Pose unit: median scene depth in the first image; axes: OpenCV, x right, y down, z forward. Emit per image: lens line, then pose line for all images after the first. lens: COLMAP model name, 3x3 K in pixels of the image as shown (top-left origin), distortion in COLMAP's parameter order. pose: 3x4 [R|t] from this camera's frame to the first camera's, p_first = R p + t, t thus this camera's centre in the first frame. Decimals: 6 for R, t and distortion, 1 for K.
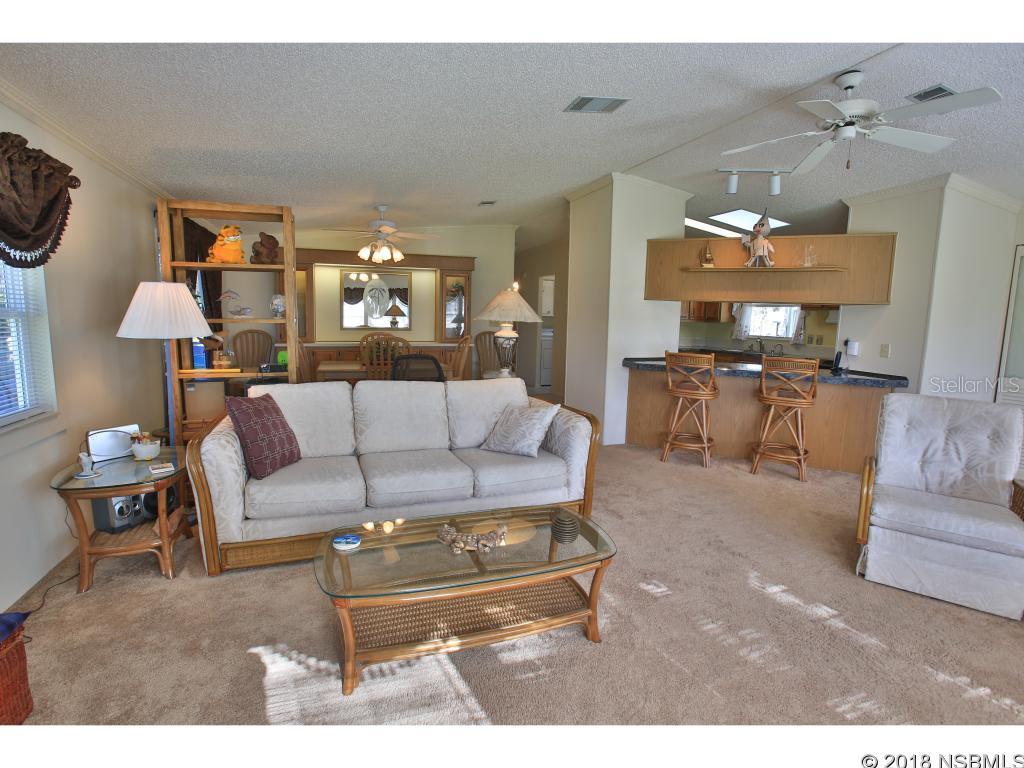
lens RADIAL K [[500.8, 0, 504.3], [0, 500.8, 379.7], [0, 0, 1]] dist [-0.071902, 0.030679]
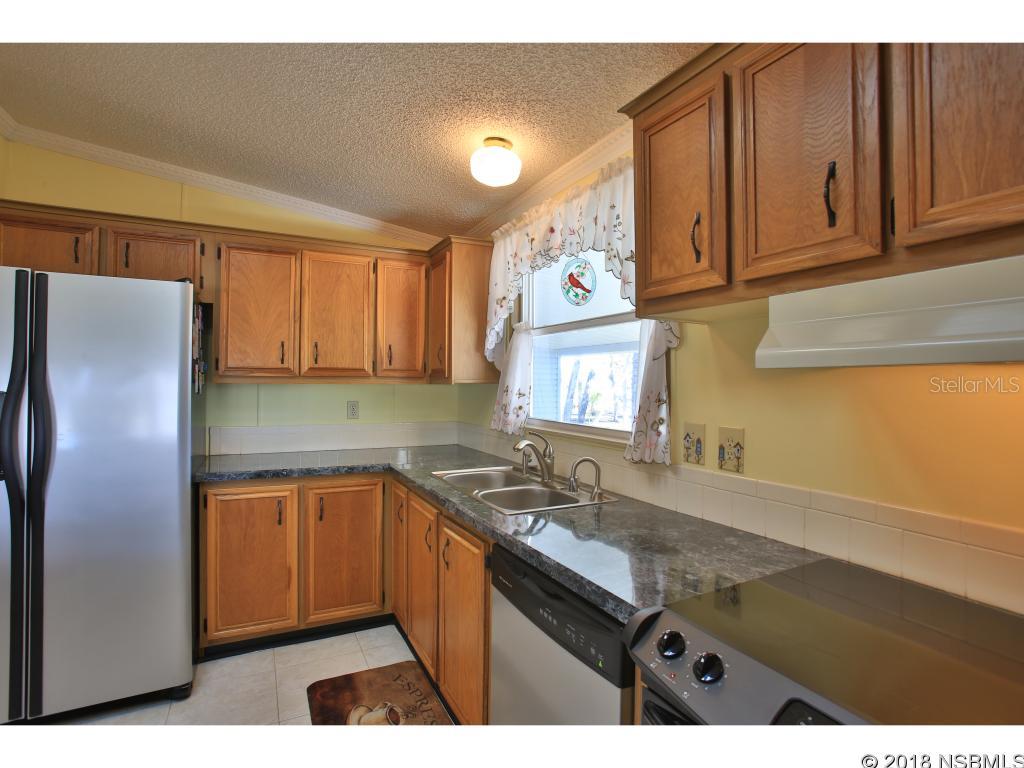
lens RADIAL K [[500.8, 0, 504.3], [0, 500.8, 379.7], [0, 0, 1]] dist [-0.071902, 0.030679]
pose [[0.991597, -0.016581, 0.128301, 0.747331], [0.032971, 0.991393, -0.126697, -0.127730], [-0.125096, 0.129862, 0.983609, 1.142580]]
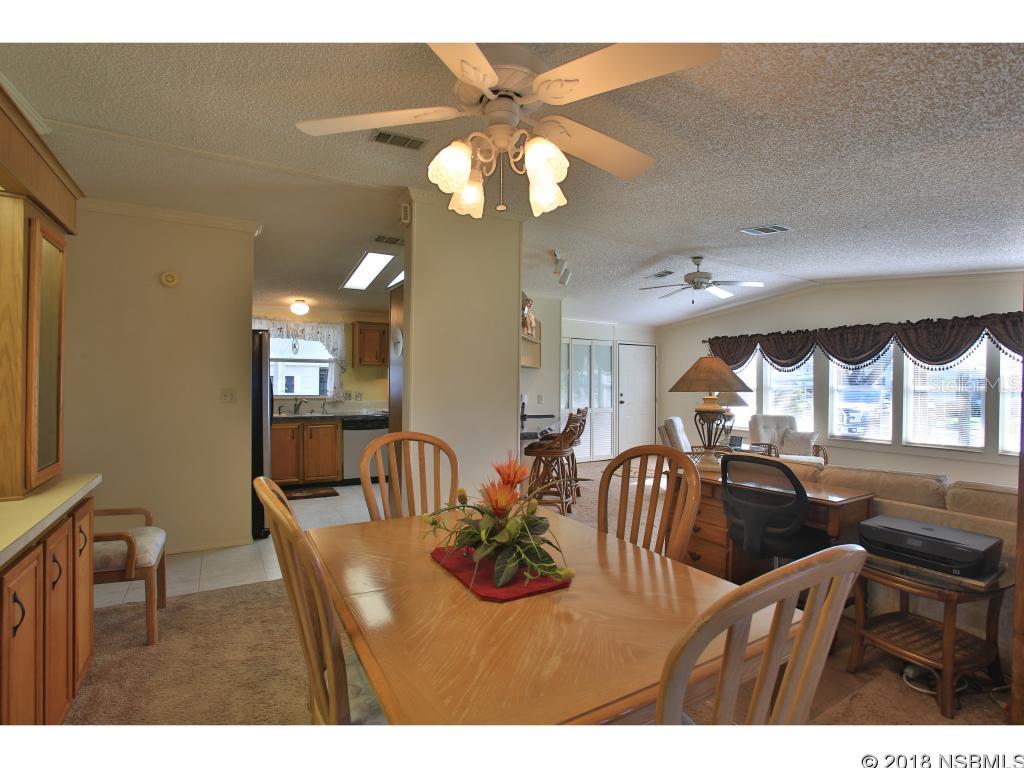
lens RADIAL K [[500.8, 0, 504.3], [0, 500.8, 379.7], [0, 0, 1]] dist [-0.071902, 0.030679]
pose [[-0.187460, -0.025127, 0.981951, -0.653524], [0.108284, 0.993051, 0.046083, -0.187841], [-0.976286, 0.114968, -0.183436, 1.286986]]
